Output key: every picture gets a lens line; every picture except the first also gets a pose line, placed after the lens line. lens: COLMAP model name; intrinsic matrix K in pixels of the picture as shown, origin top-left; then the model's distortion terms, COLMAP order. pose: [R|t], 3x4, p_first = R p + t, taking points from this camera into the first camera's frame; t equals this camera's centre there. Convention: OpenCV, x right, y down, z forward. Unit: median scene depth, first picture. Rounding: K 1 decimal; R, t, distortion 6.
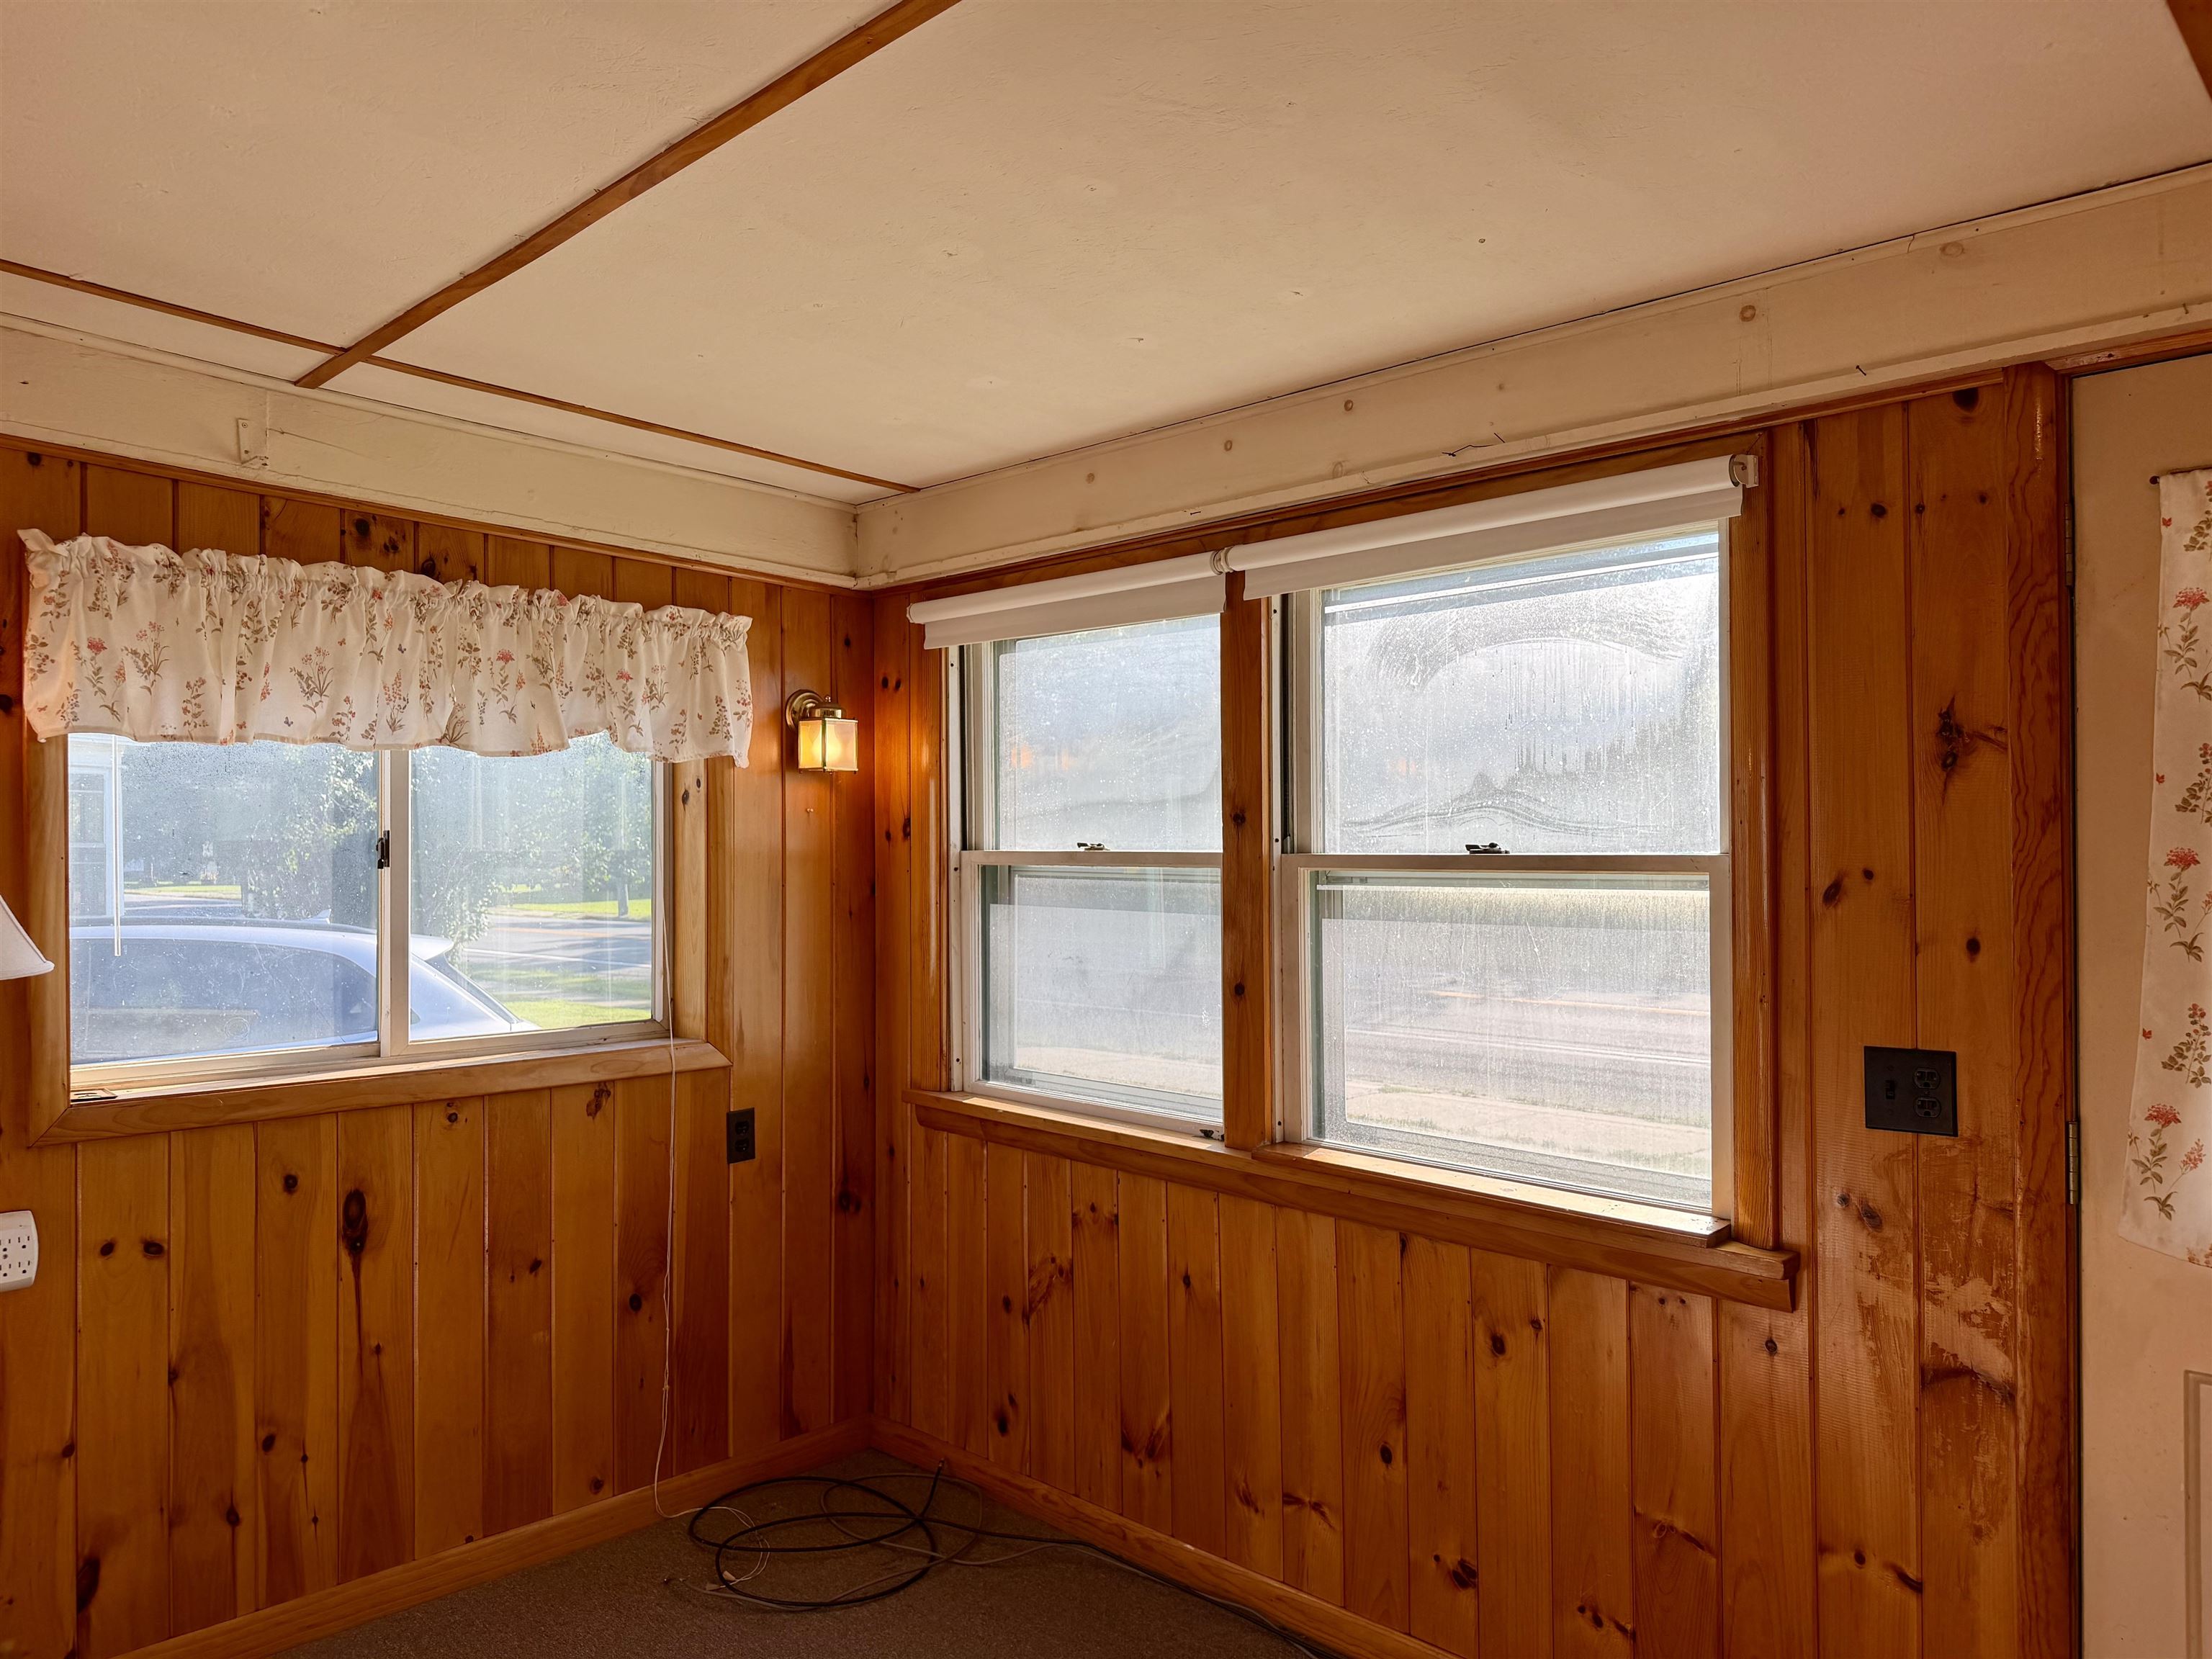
lens RADIAL K [[1553.0, 0, 1109.6], [0, 1553.0, 830.3], [0, 0, 1]] dist [0.132862, -0.171403]
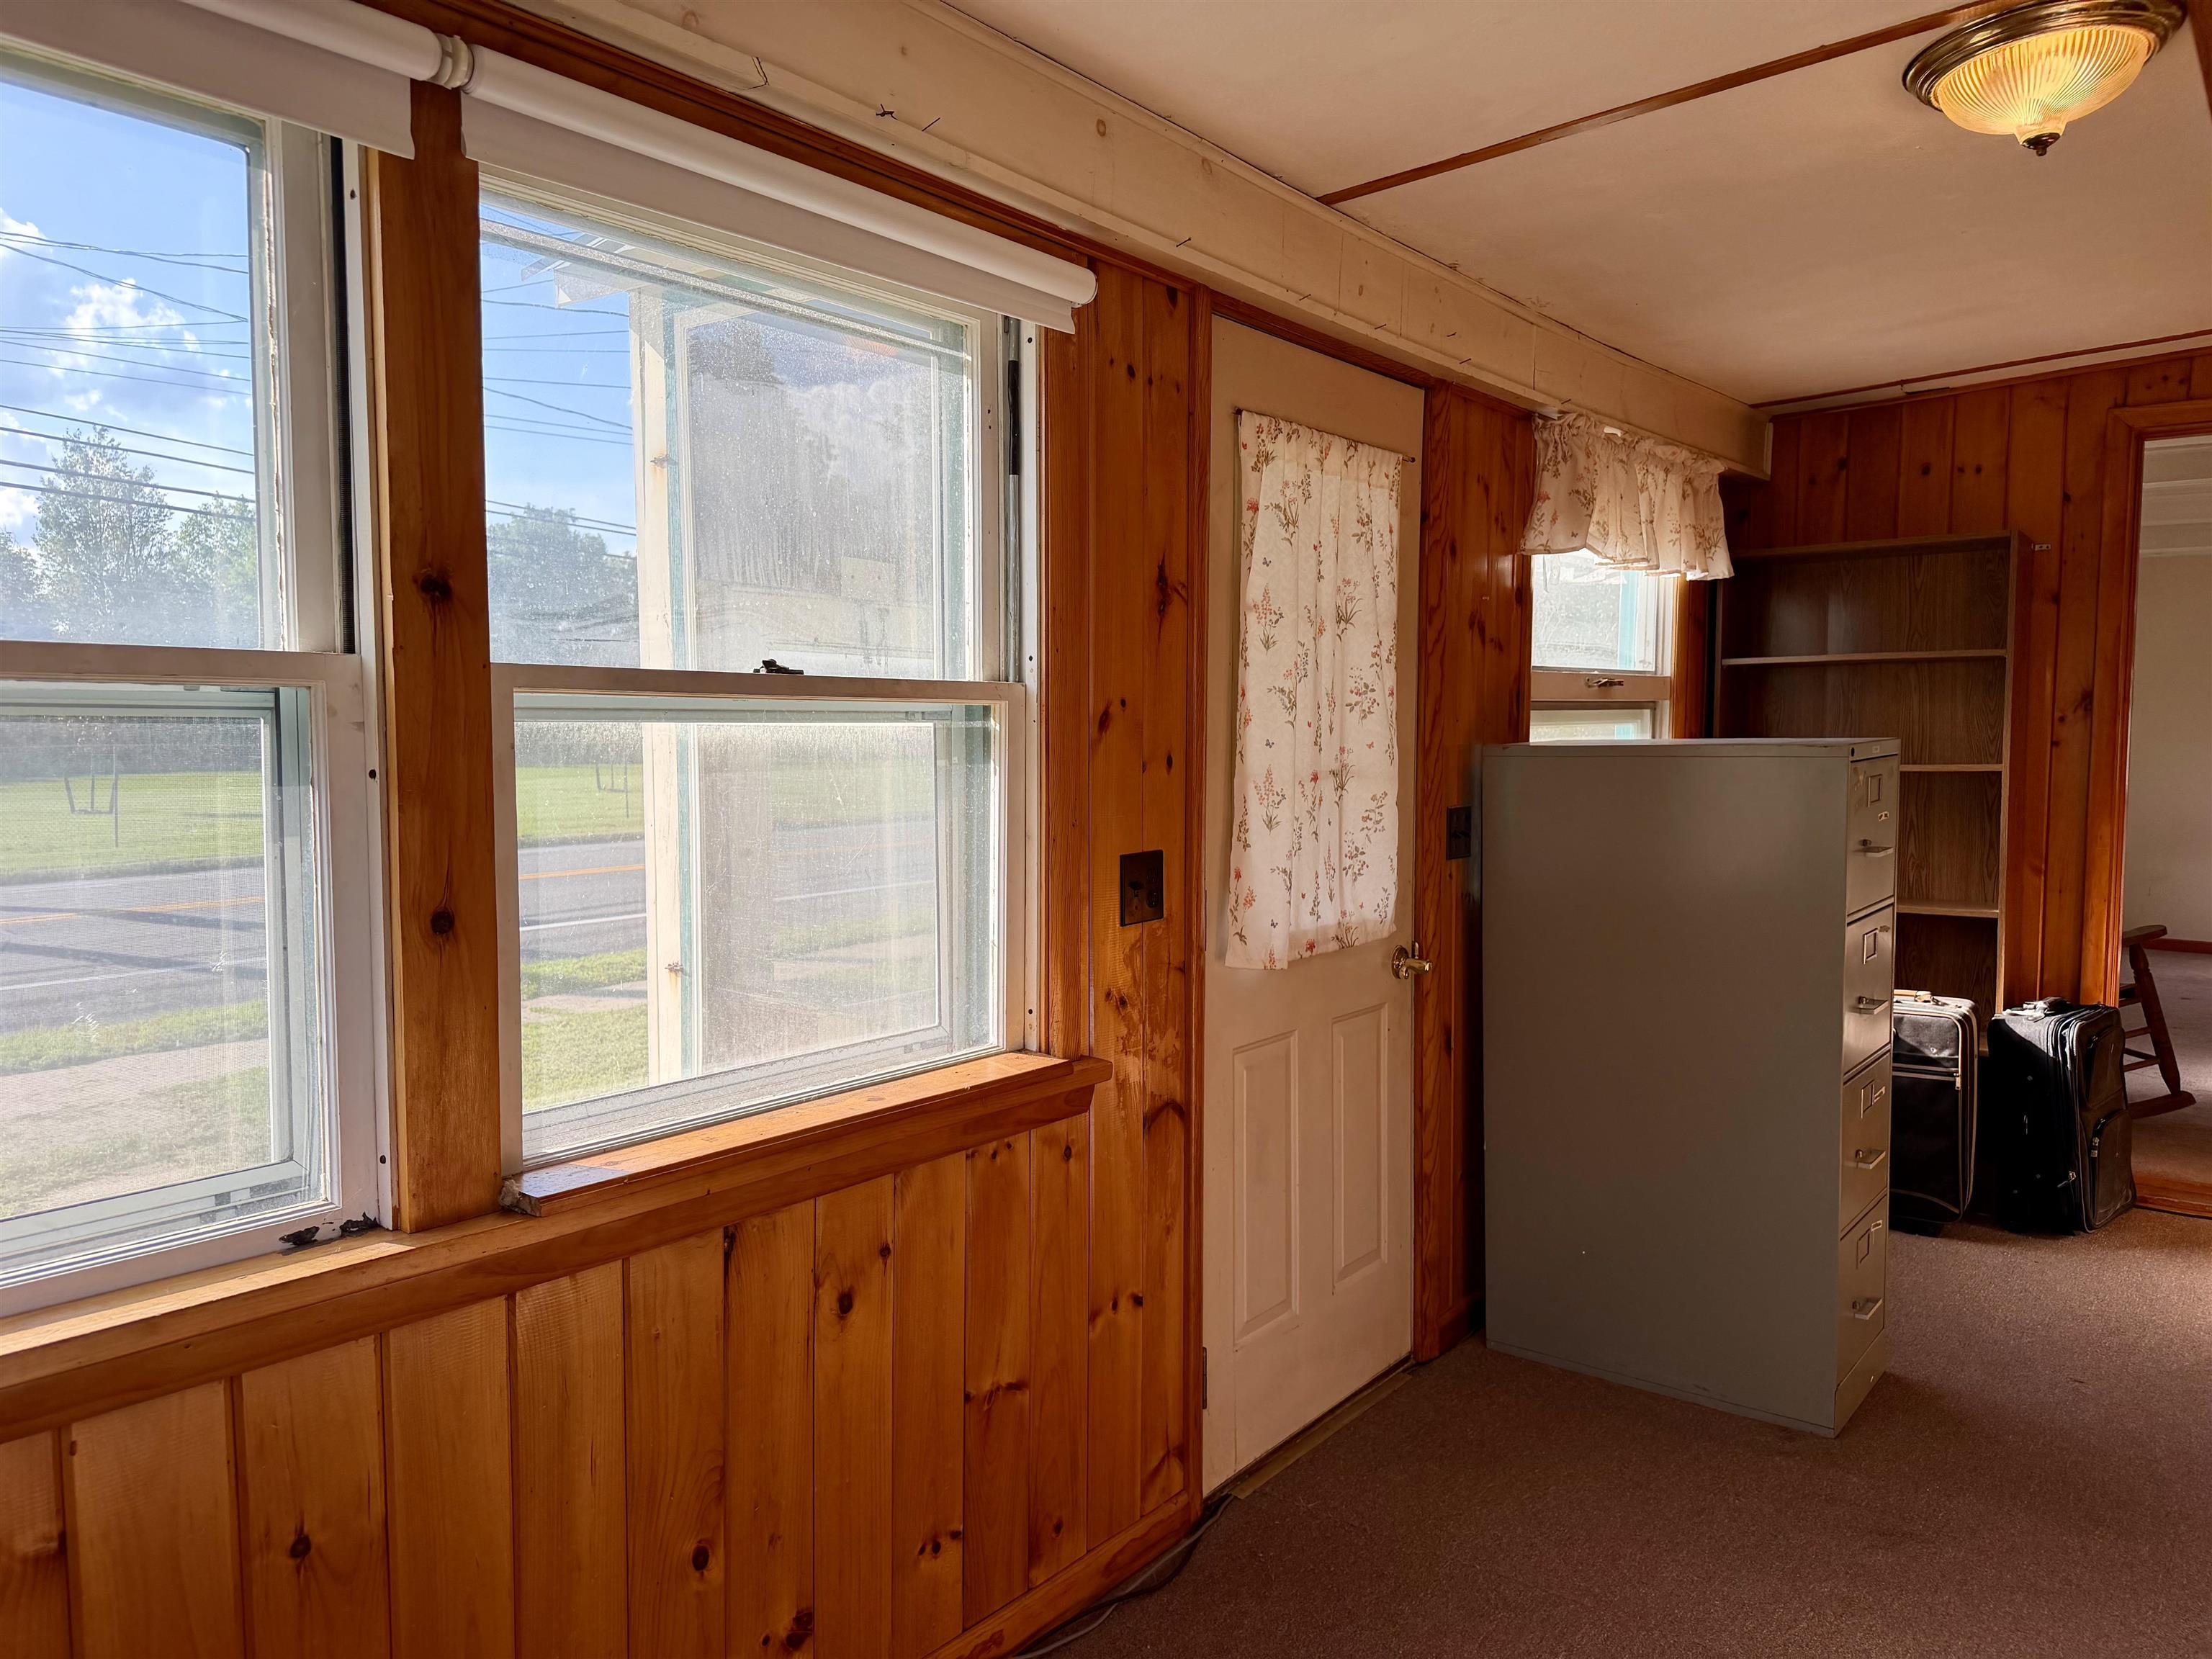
lens RADIAL K [[1553.0, 0, 1109.6], [0, 1553.0, 830.3], [0, 0, 1]] dist [0.132862, -0.171403]
pose [[-0.104821, -0.069461, 0.992062, -0.552231], [-0.017101, 0.997536, 0.068037, 0.038515], [-0.994344, -0.009833, -0.105750, 1.003899]]
